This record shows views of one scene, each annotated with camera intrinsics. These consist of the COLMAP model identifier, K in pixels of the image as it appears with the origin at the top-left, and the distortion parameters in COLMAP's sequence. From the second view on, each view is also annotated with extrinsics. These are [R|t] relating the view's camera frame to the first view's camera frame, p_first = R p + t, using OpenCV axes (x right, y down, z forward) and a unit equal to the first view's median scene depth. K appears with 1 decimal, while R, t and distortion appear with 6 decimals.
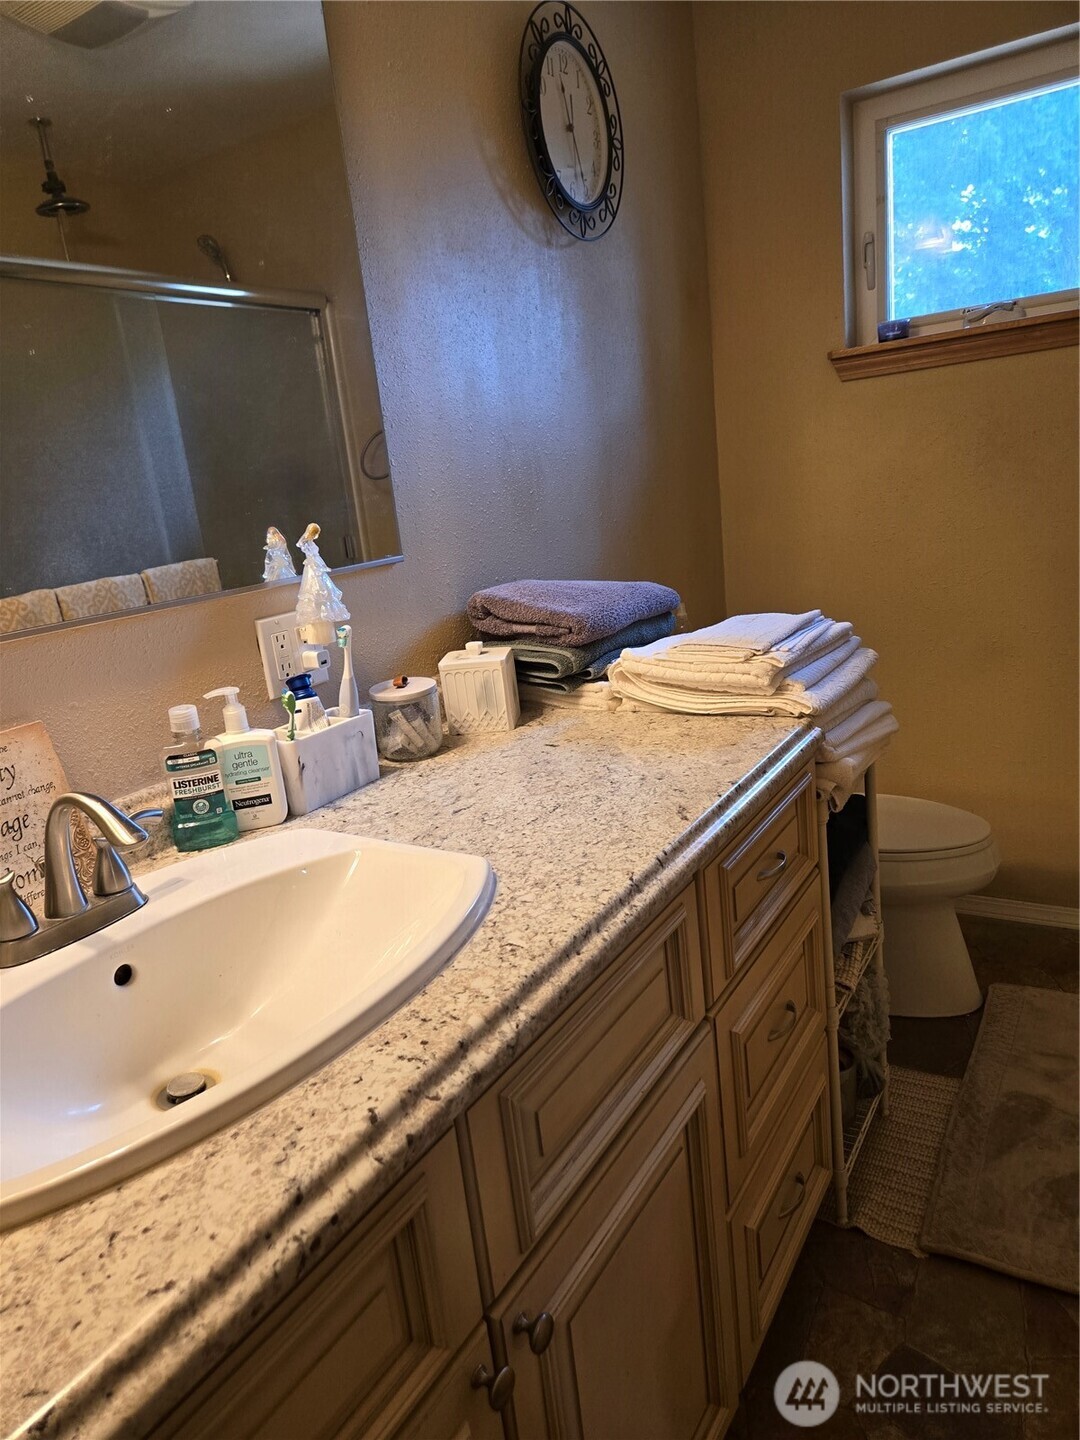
lens RADIAL K [[963.2, 0, 532.6], [0, 963.2, 727.1], [0, 0, 1]] dist [0.070126, -0.055739]
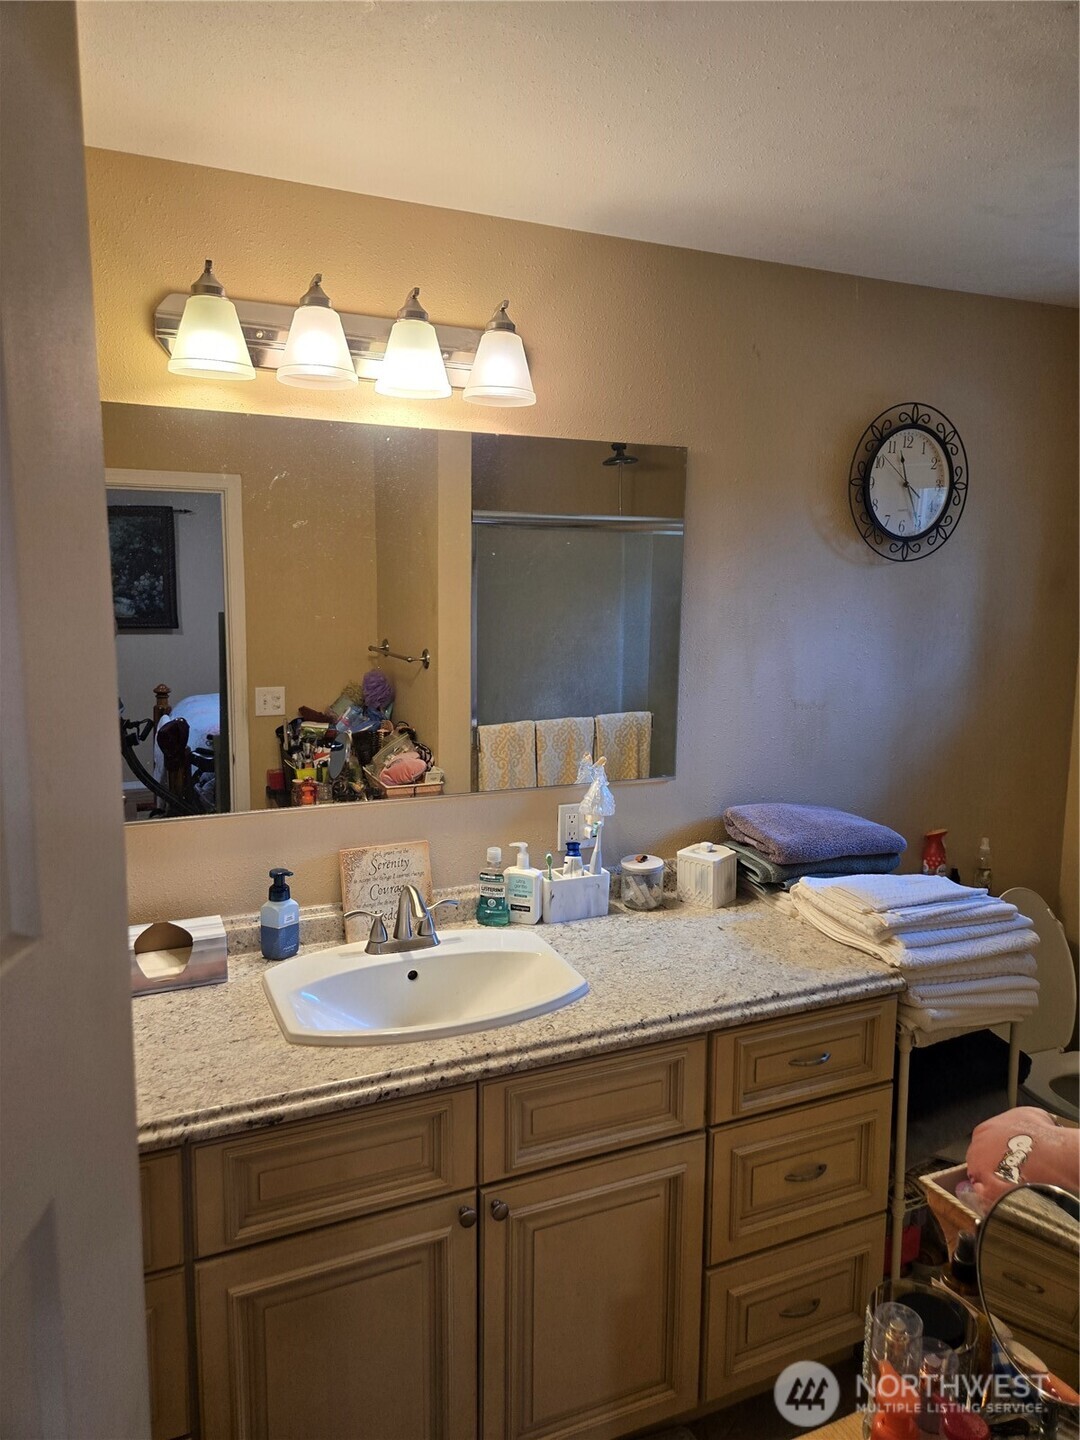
lens RADIAL K [[963.2, 0, 530.5], [0, 963.2, 720.8], [0, 0, 1]] dist [0.070126, -0.055739]
pose [[0.822623, 0.196174, -0.533674, 0.488600], [-0.241539, 0.970265, -0.015656, -0.188162], [0.514733, 0.141782, 0.845546, -0.437098]]
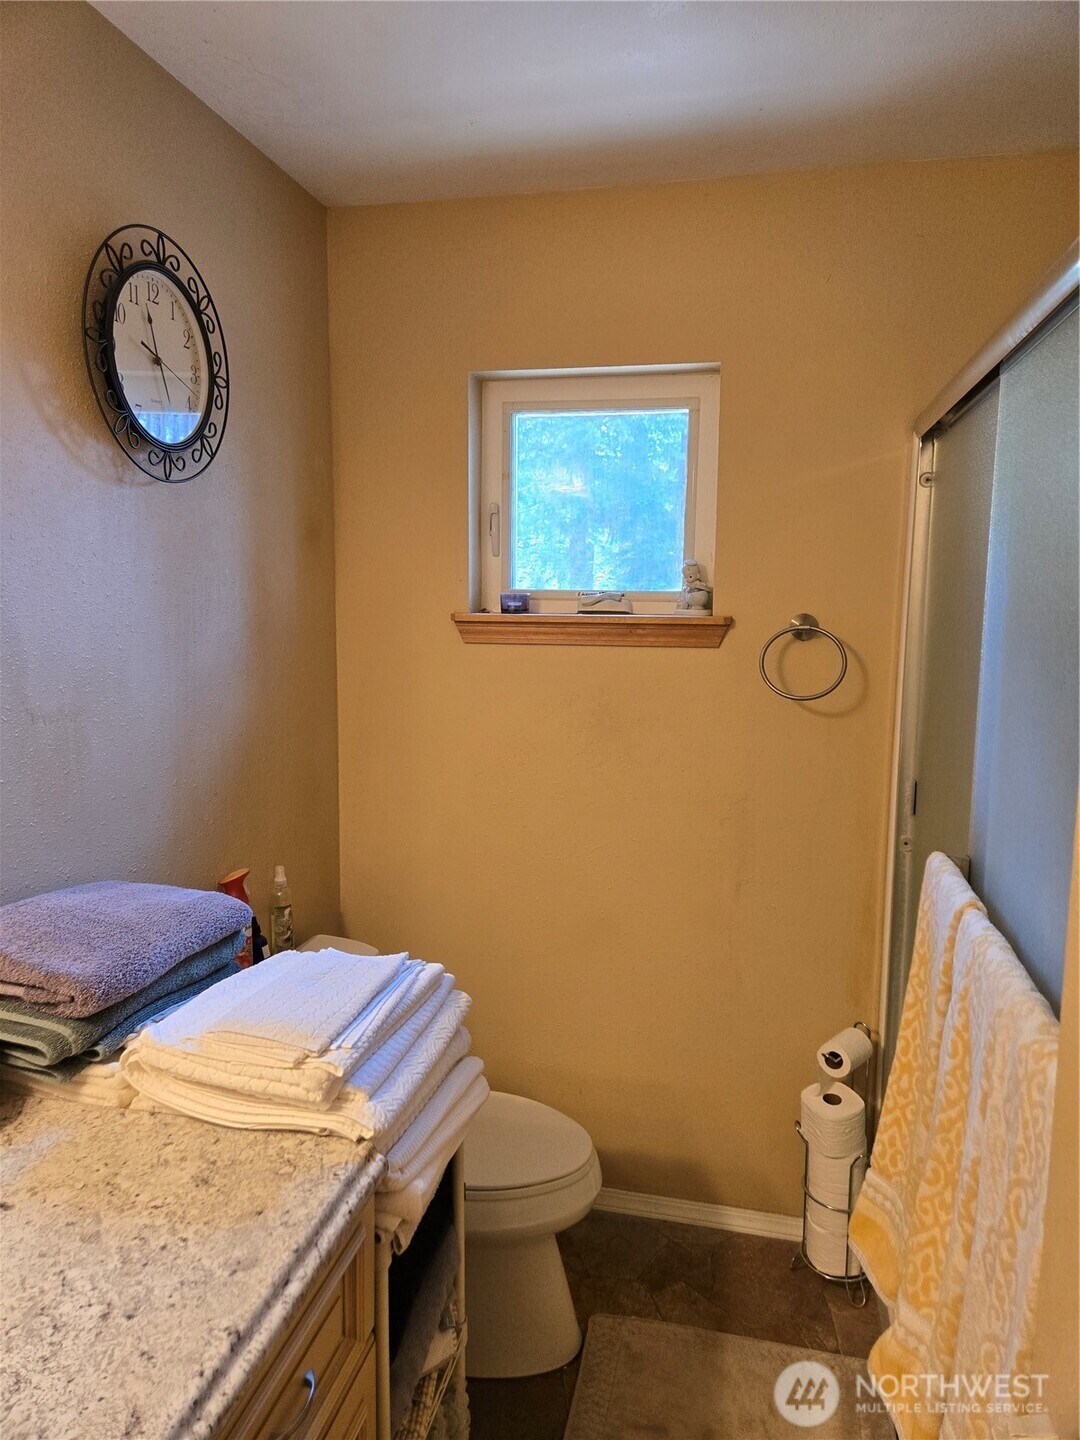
lens RADIAL K [[963.2, 0, 539.8], [0, 963.2, 716.0], [0, 0, 1]] dist [0.070126, -0.055739]
pose [[0.937575, 0.080235, 0.338400, 0.109517], [-0.029464, 0.987851, -0.152587, -0.222326], [-0.346532, 0.133091, 0.928549, 0.150550]]
